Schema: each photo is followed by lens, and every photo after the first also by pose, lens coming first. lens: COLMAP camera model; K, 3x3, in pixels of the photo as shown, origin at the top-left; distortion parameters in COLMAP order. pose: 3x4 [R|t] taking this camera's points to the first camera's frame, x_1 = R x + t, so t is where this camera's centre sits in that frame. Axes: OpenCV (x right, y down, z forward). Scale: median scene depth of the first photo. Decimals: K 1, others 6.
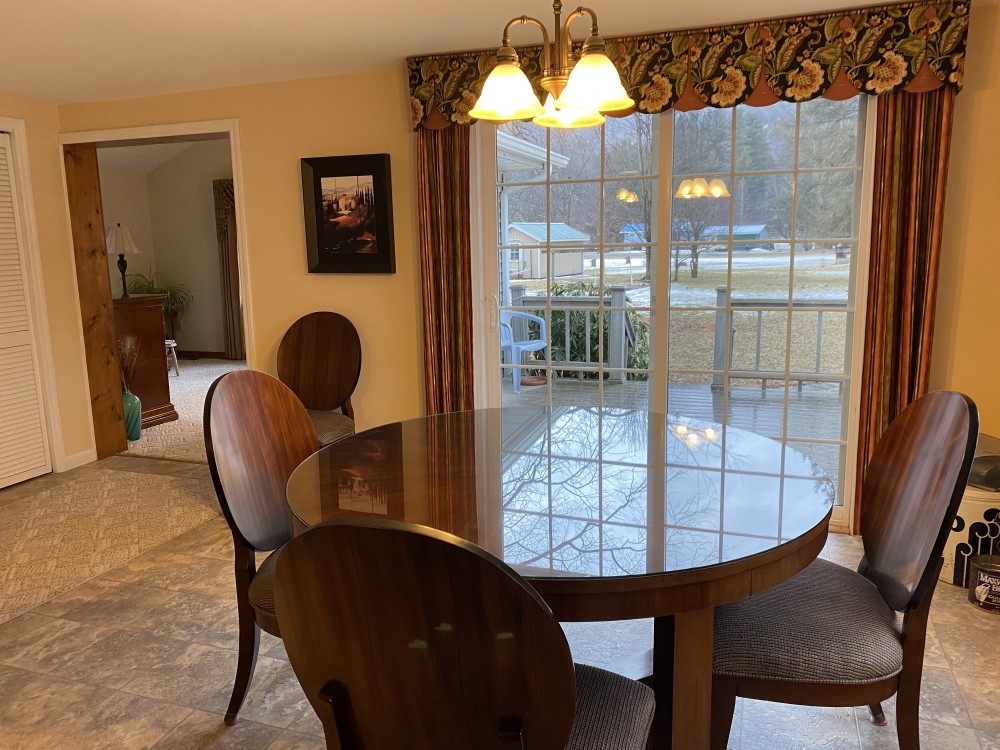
lens RADIAL K [[763.5, 0, 498.6], [0, 763.5, 371.5], [0, 0, 1]] dist [0.004580, 0.002776]
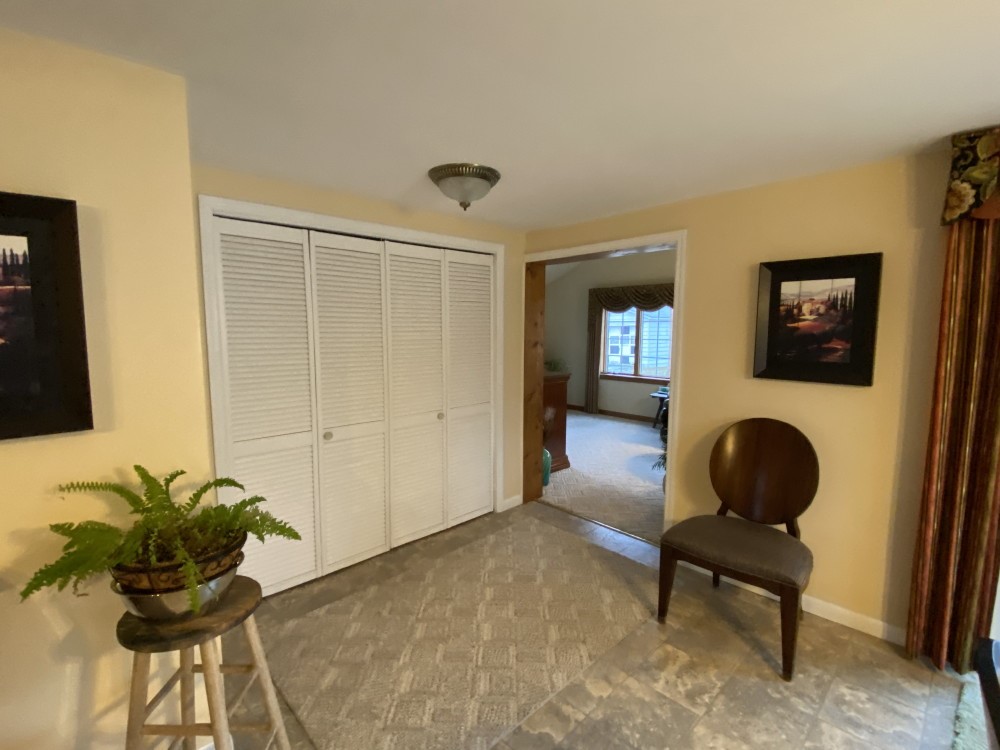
lens RADIAL K [[467.2, 0, 498.0], [0, 467.2, 374.2], [0, 0, 1]] dist [0.036089, -0.030732]
pose [[0.895360, 0.064746, -0.440612, -0.286898], [-0.092913, 0.994761, -0.042632, -0.079788], [0.435543, 0.079109, 0.896685, 0.322948]]
